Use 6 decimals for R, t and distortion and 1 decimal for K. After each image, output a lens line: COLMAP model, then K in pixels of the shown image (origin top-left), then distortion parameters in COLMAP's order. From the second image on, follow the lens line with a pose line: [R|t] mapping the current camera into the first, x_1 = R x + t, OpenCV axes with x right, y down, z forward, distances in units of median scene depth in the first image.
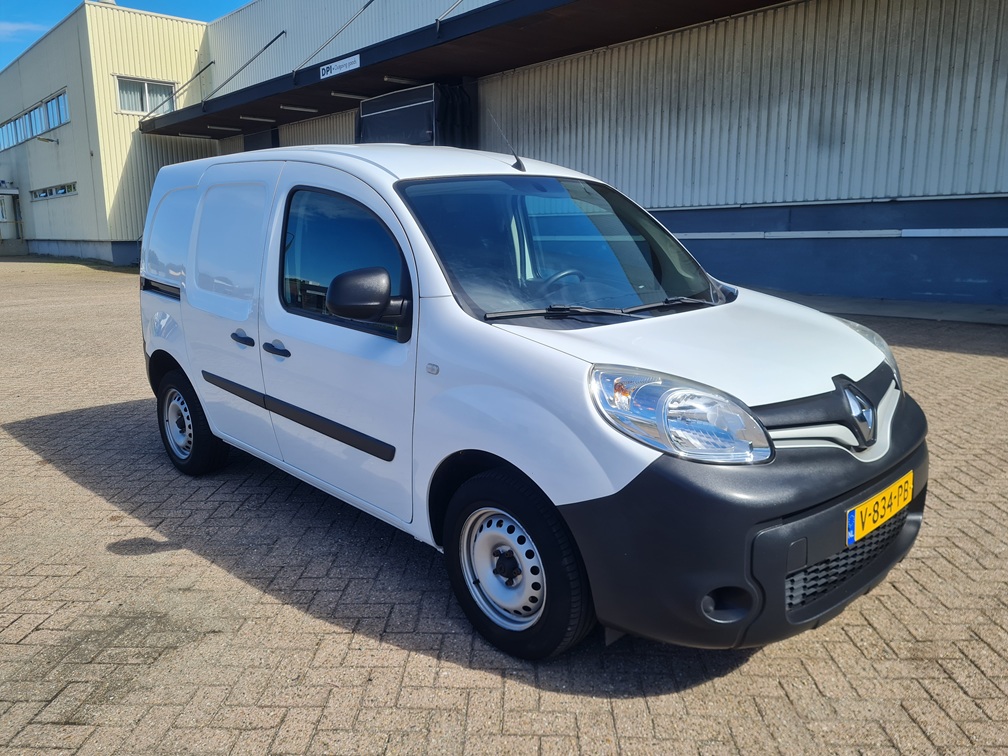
lens RADIAL K [[766.5, 0, 504.0], [0, 766.5, 378.0], [0, 0, 1]] dist [0.038975, -0.006773]
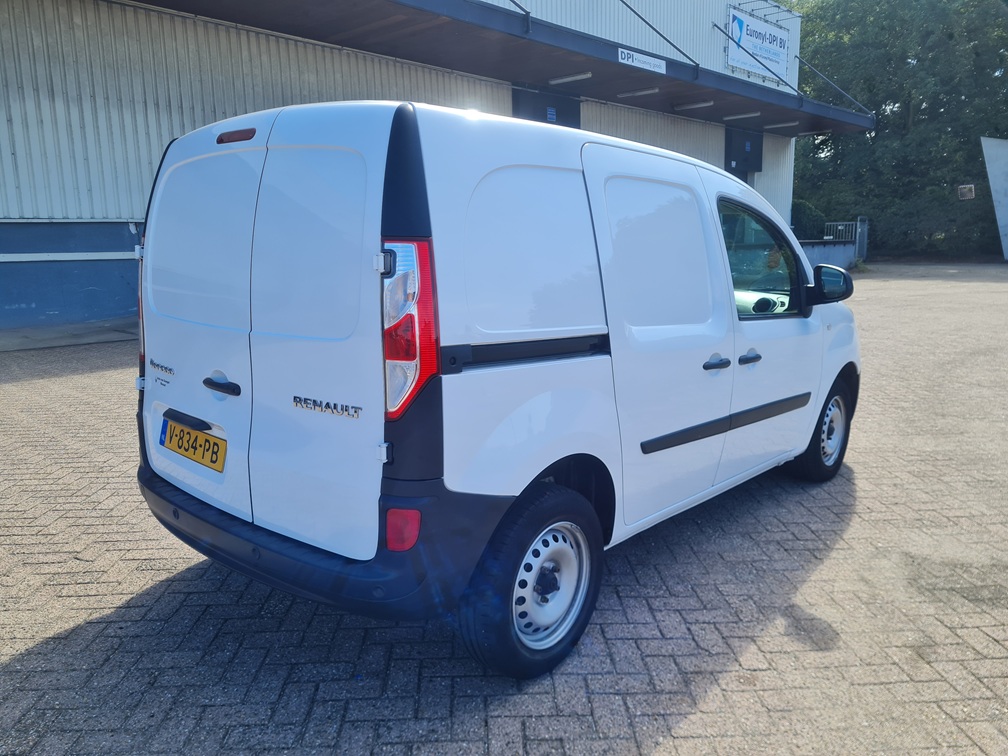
lens RADIAL K [[787.6, 0, 508.4], [0, 787.6, 390.7], [0, 0, 1]] dist [0.028191, -0.007354]
pose [[-0.111799, -0.169545, 0.979160, -1.209763], [0.202050, 0.960877, 0.189449, -0.237785], [-0.972973, 0.219019, -0.073169, 1.329788]]
